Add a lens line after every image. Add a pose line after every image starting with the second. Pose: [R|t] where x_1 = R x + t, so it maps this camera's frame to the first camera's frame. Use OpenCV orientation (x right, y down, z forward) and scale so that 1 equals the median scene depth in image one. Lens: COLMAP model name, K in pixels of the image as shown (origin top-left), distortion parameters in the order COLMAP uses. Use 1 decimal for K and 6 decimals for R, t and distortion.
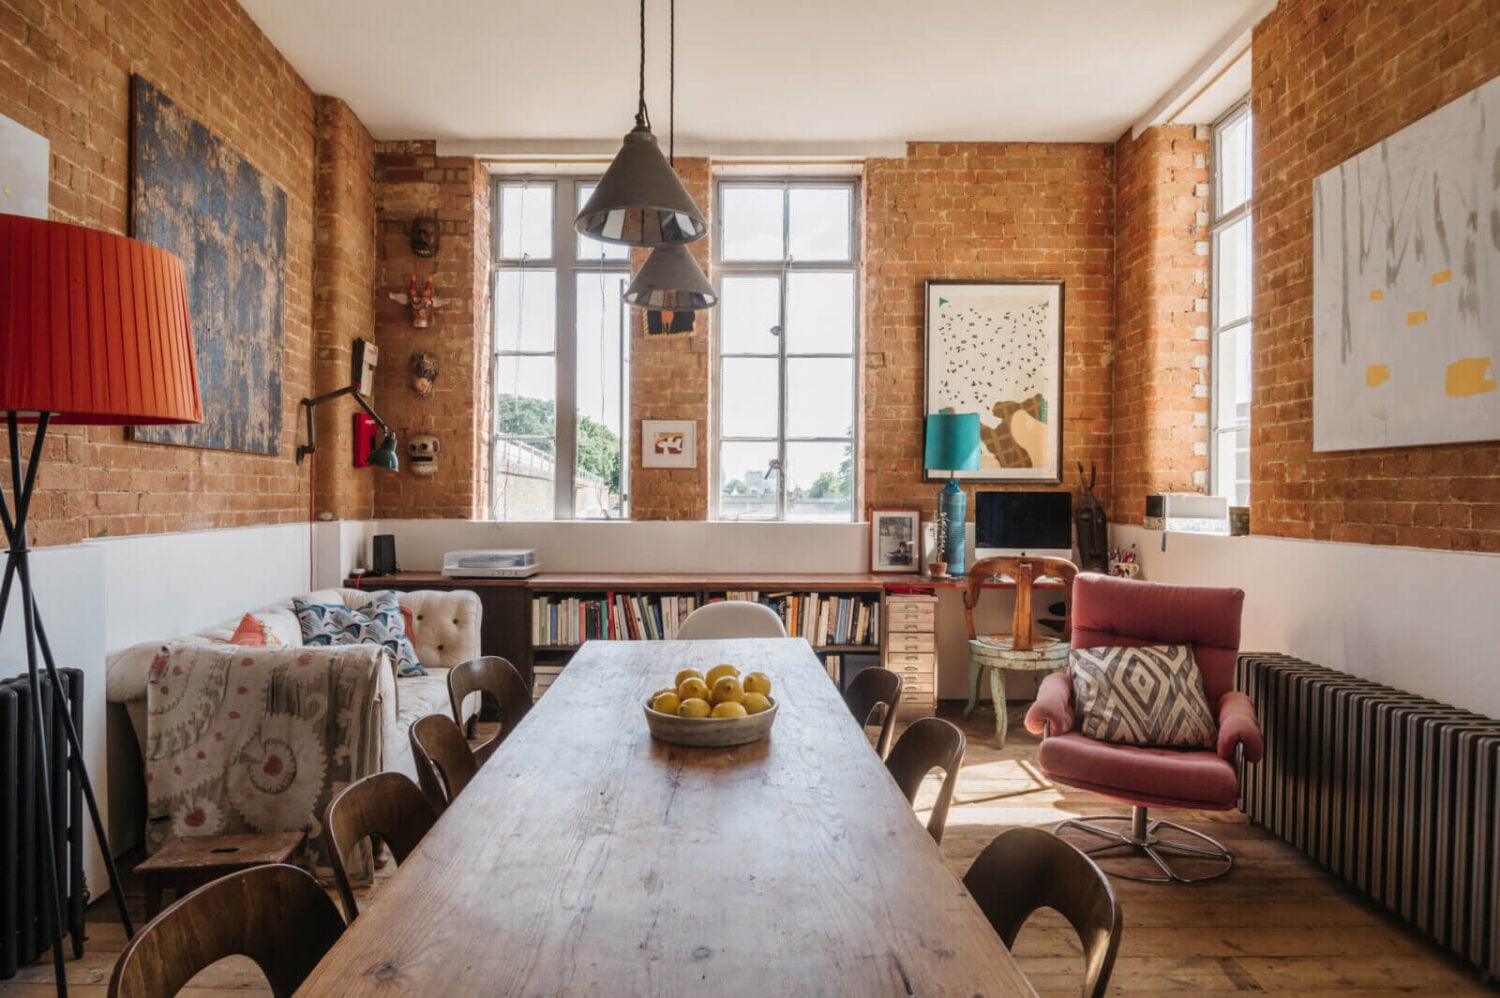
lens RADIAL K [[875.0, 0, 760.1], [0, 875.0, 486.1], [0, 0, 1]] dist [0.040412, -0.002669]
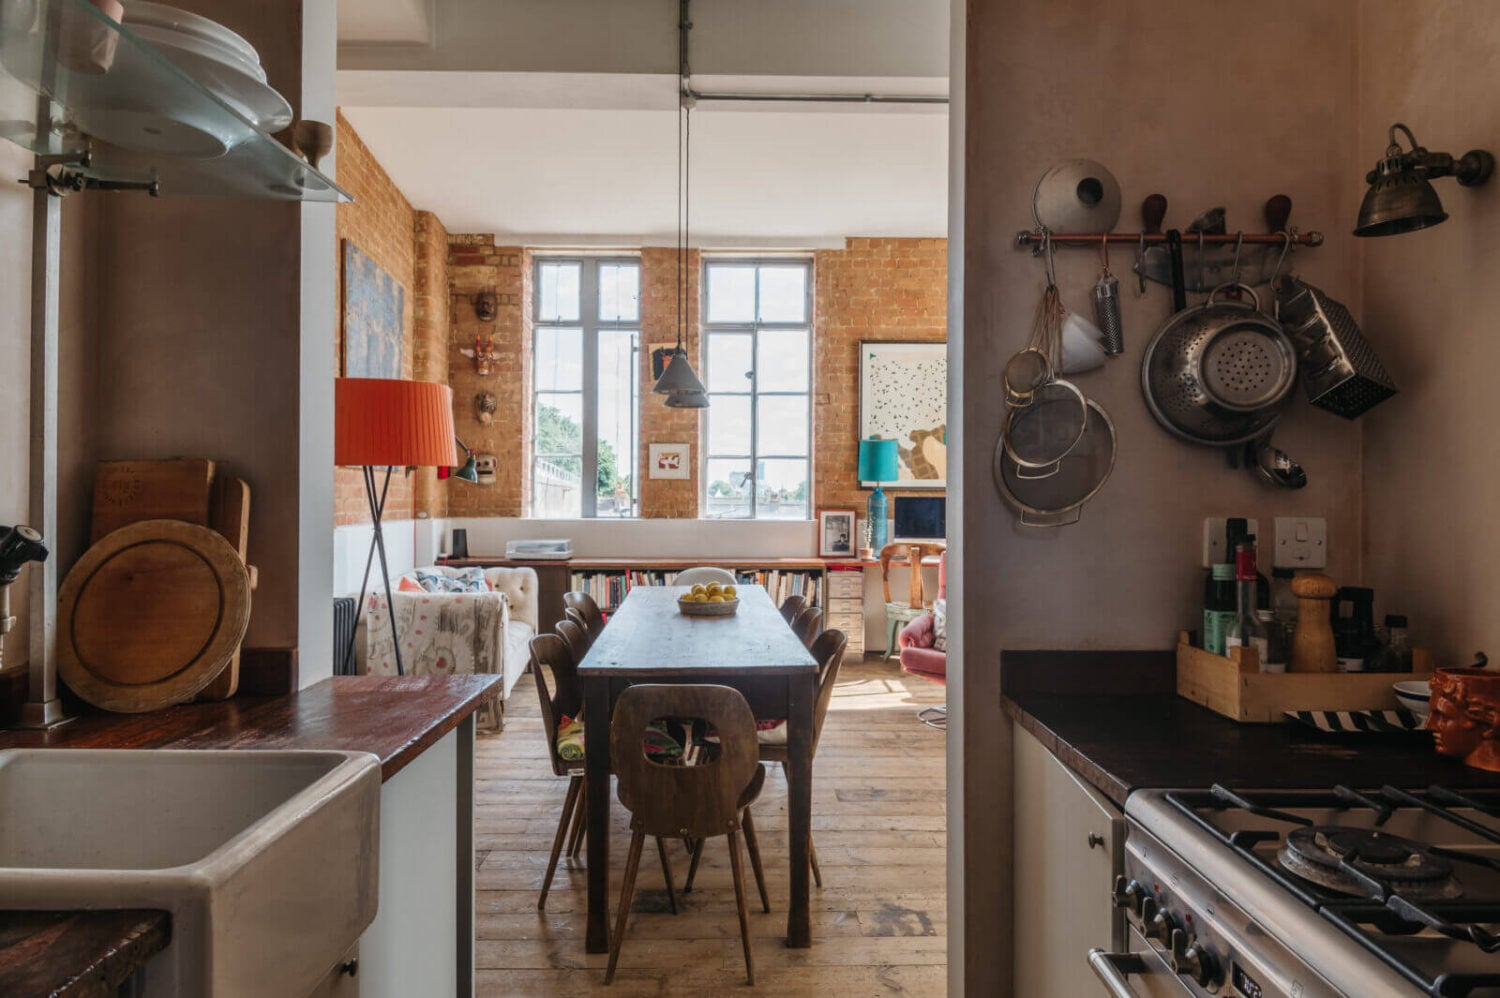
lens RADIAL K [[875.0, 0, 757.5], [0, 875.0, 495.2], [0, 0, 1]] dist [0.040412, -0.002669]
pose [[0.999860, -0.000545, 0.016702, 0.009040], [0.000414, 0.999969, 0.007888, -0.006865], [-0.016706, -0.007880, 0.999829, -0.348693]]
